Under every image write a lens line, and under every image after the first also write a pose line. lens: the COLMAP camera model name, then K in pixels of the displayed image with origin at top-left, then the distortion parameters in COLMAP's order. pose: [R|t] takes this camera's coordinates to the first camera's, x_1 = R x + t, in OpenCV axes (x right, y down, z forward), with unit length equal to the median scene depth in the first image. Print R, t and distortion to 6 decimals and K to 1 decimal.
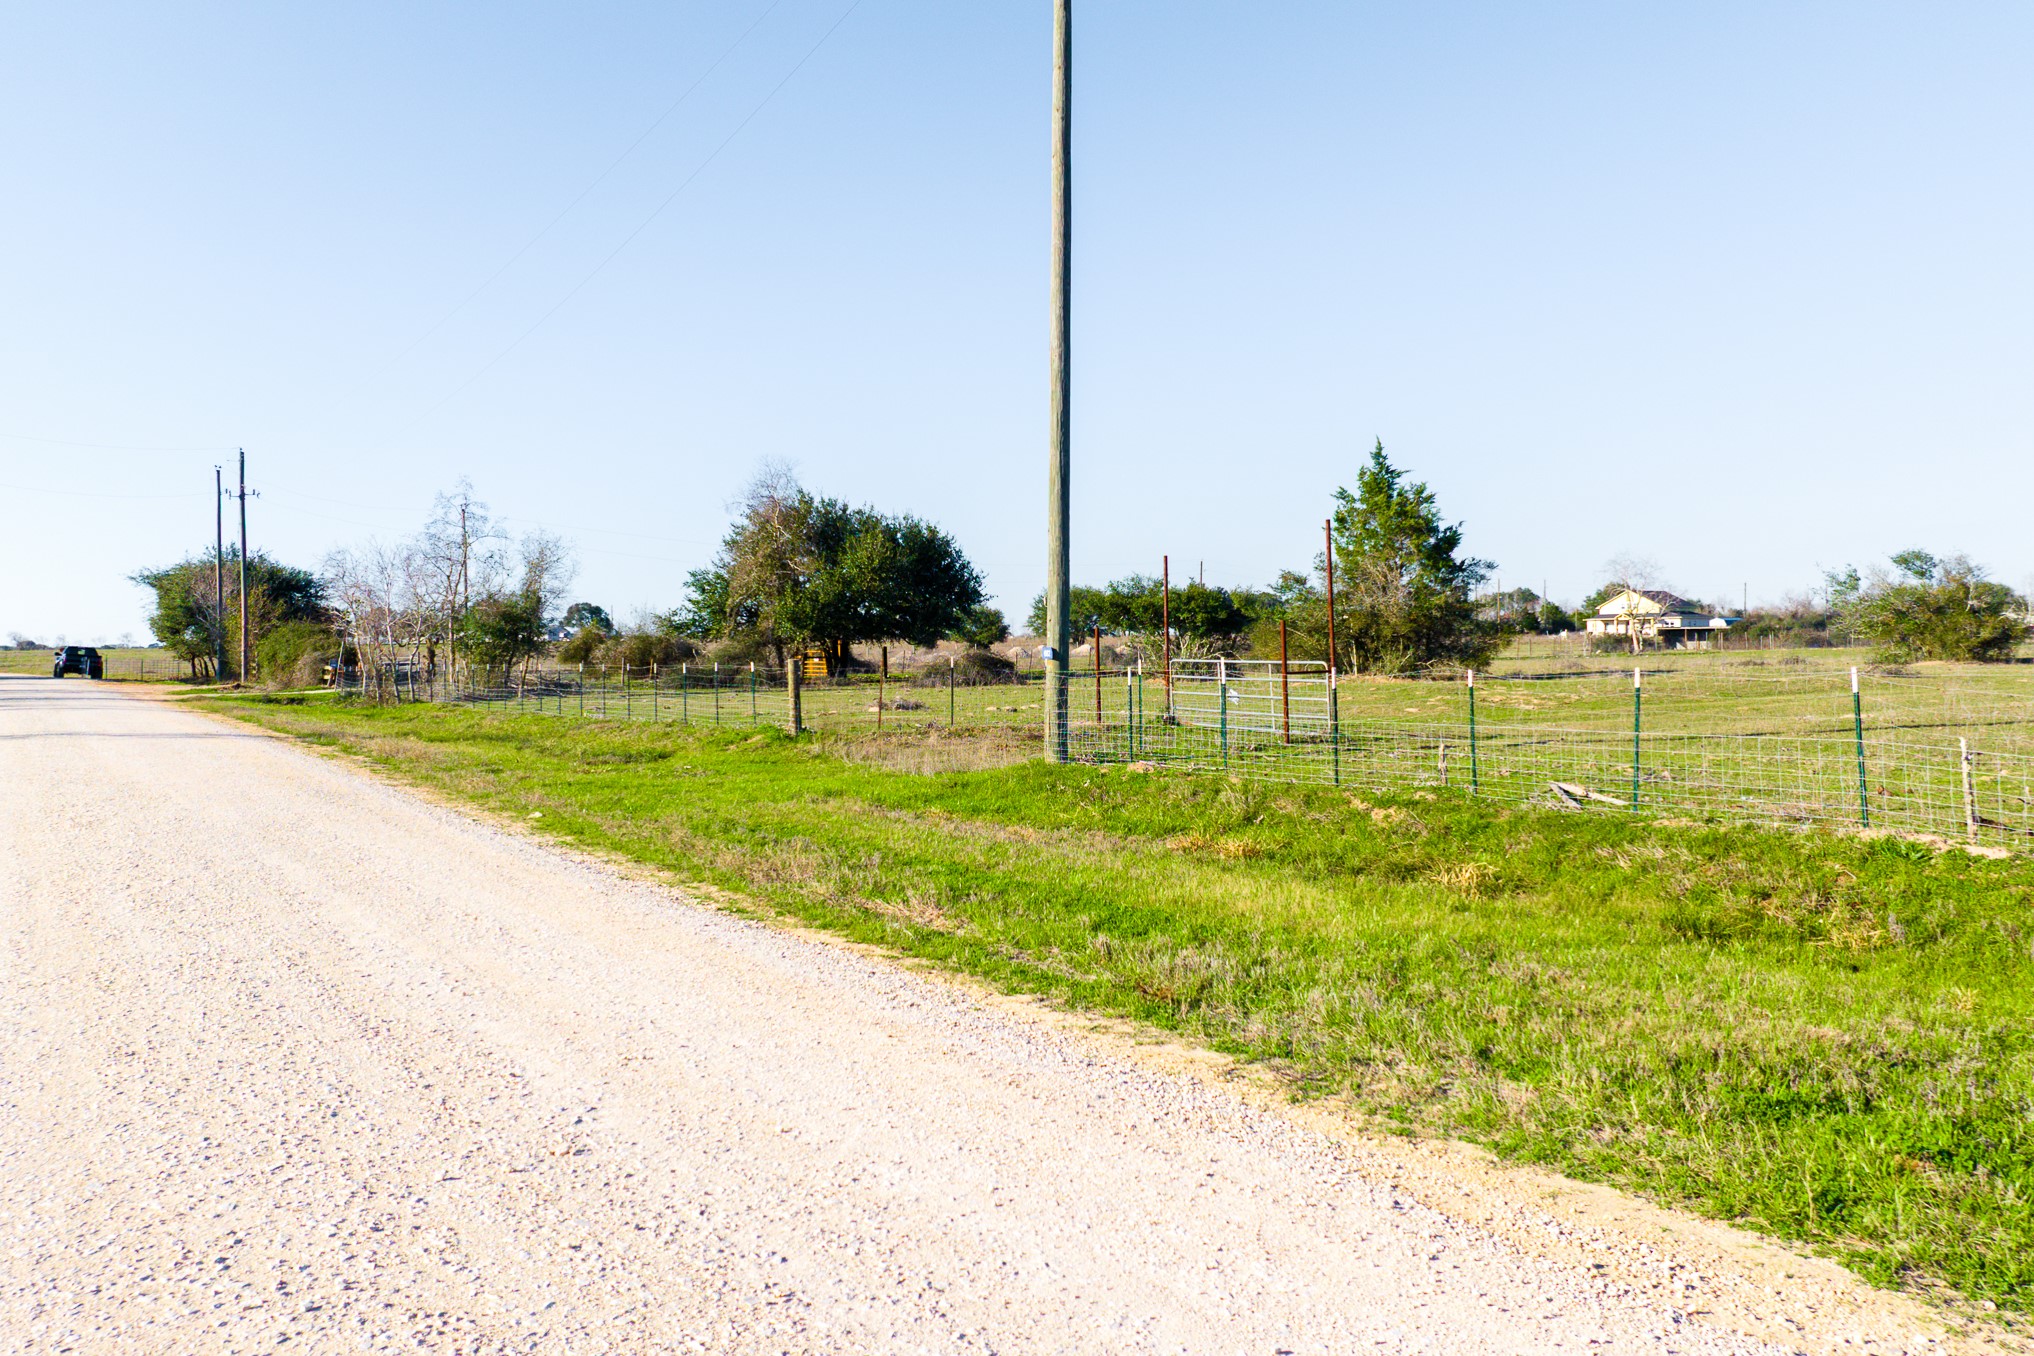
lens RADIAL K [[1647.0, 0, 1029.6], [0, 1647.0, 679.3], [0, 0, 1]] dist [0.119151, 0.015675]
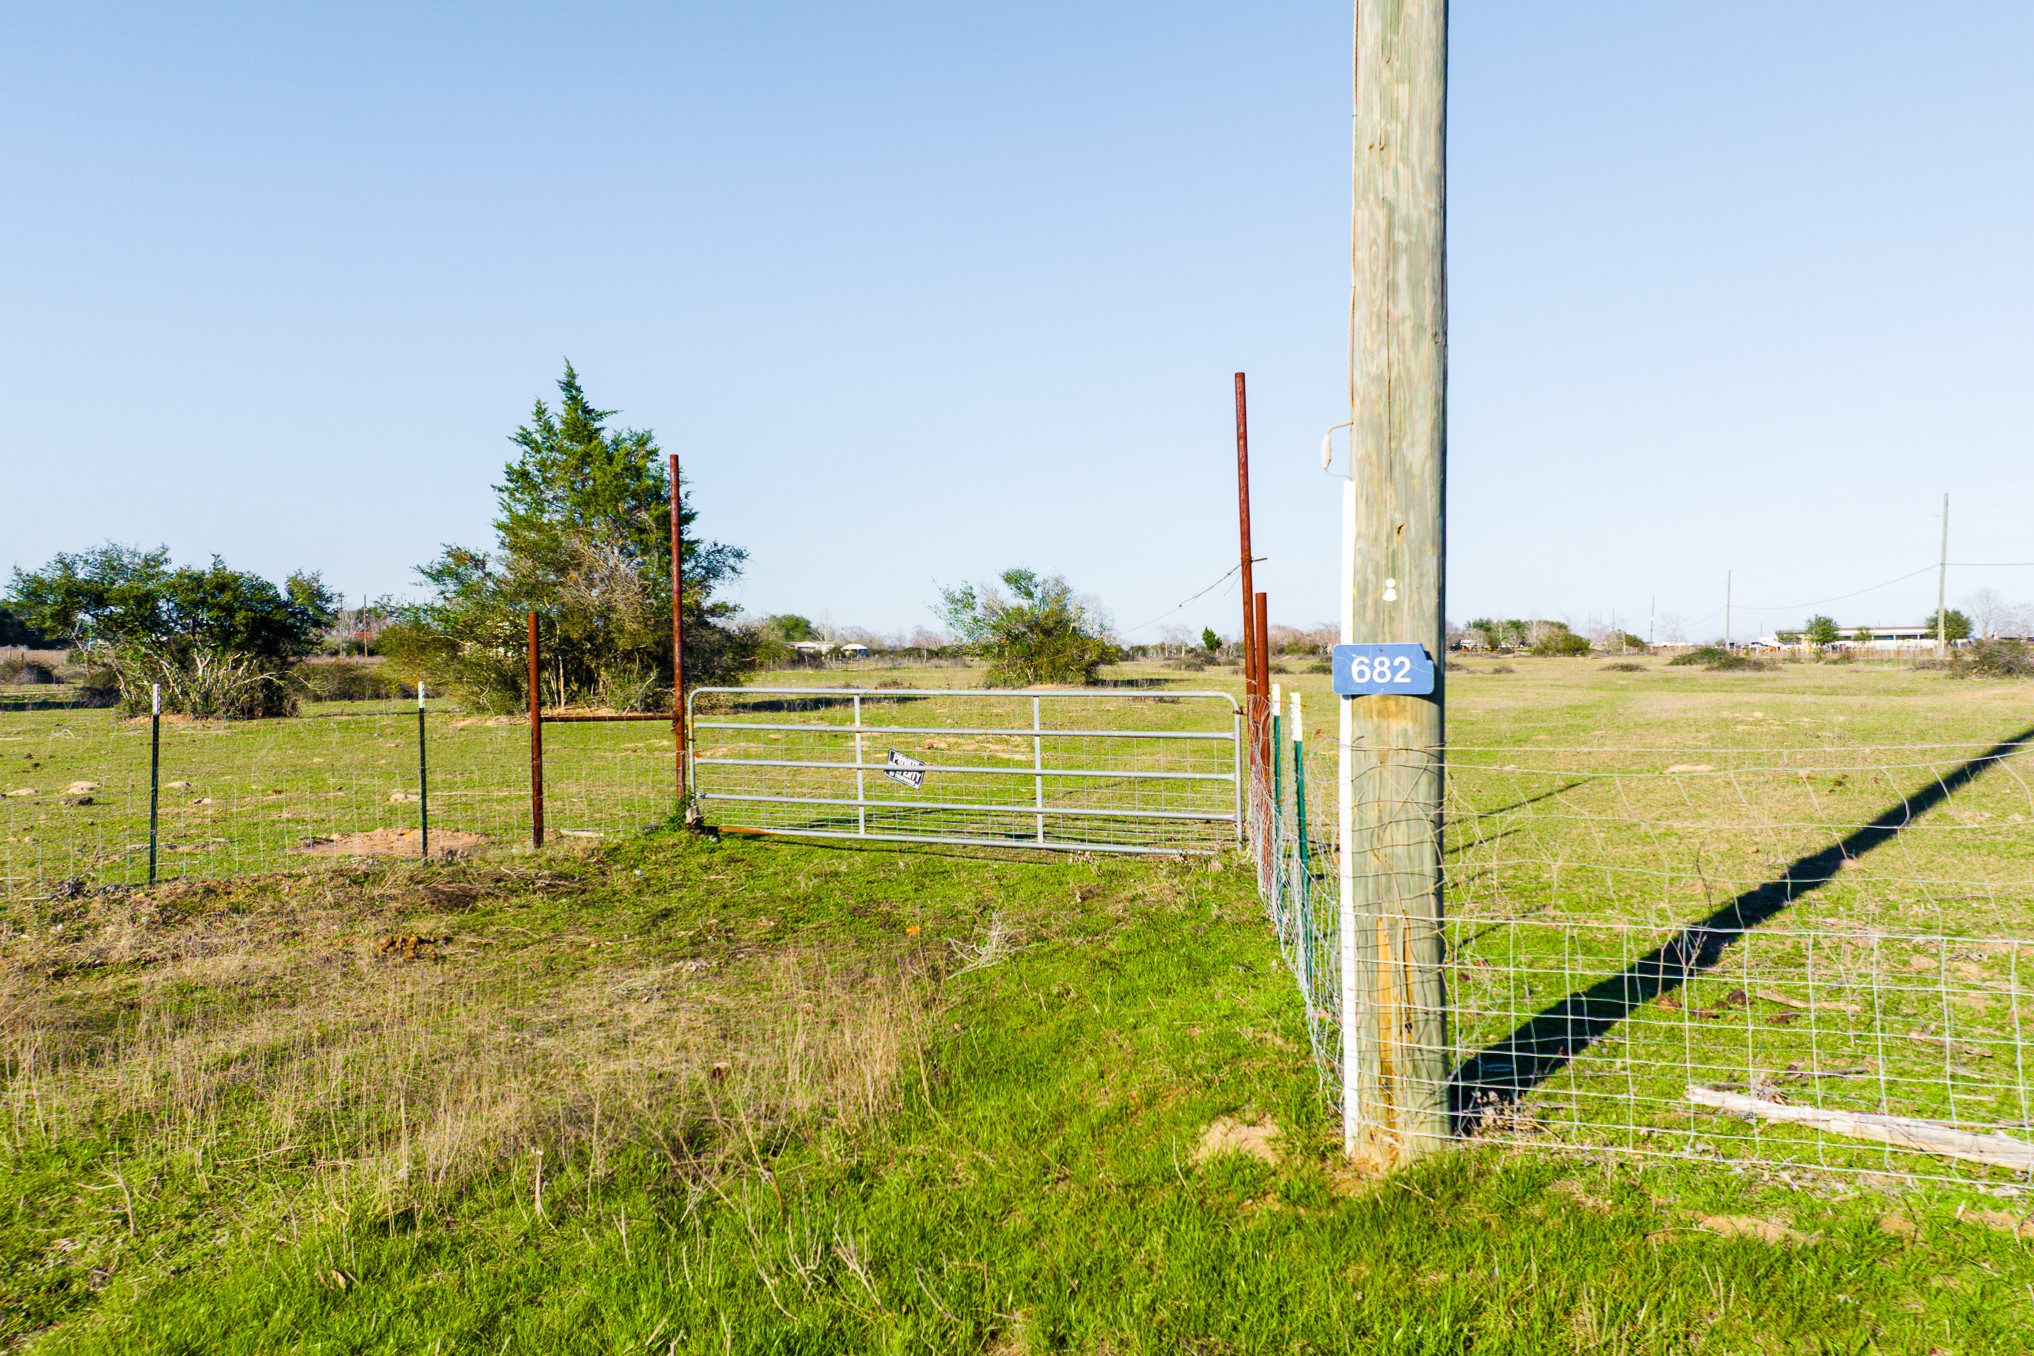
lens RADIAL K [[1647.0, 0, 1020.9], [0, 1647.0, 687.3], [0, 0, 1]] dist [0.119151, 0.015675]
pose [[0.780738, -0.004688, 0.624841, -0.059467], [0.010317, 0.999932, -0.005389, -0.004345], [-0.624774, 0.010654, 0.780733, 0.284871]]
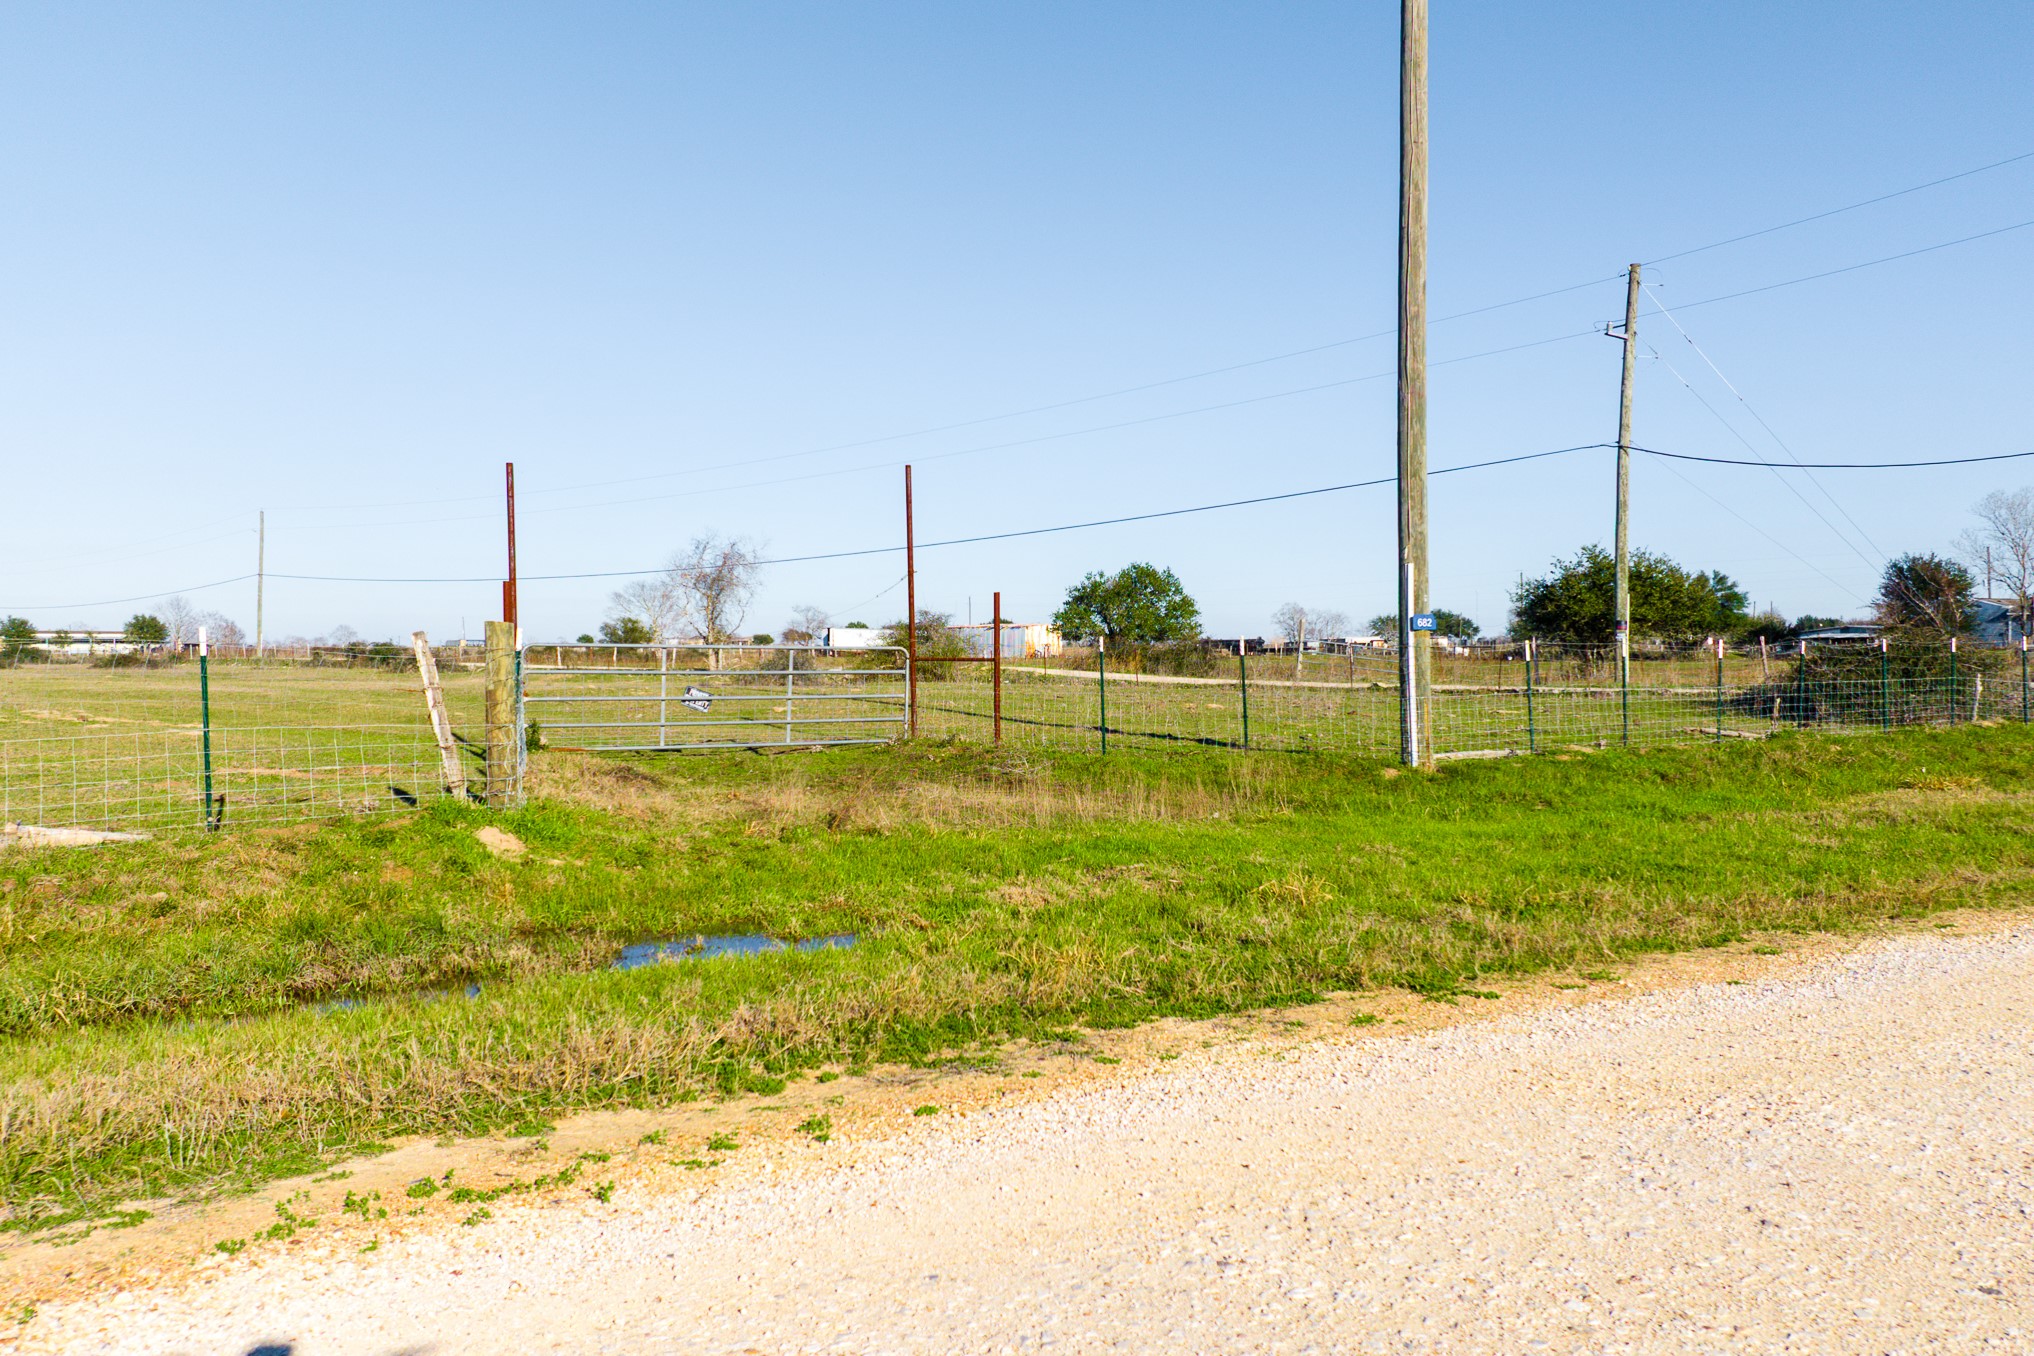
lens RADIAL K [[1647.0, 0, 1018.7], [0, 1647.0, 684.2], [0, 0, 1]] dist [0.119151, 0.015675]
pose [[-0.115368, -0.003854, 0.993315, -0.248832], [0.021311, 0.999753, 0.006354, 0.001168], [-0.993094, 0.021902, -0.115257, 0.429659]]
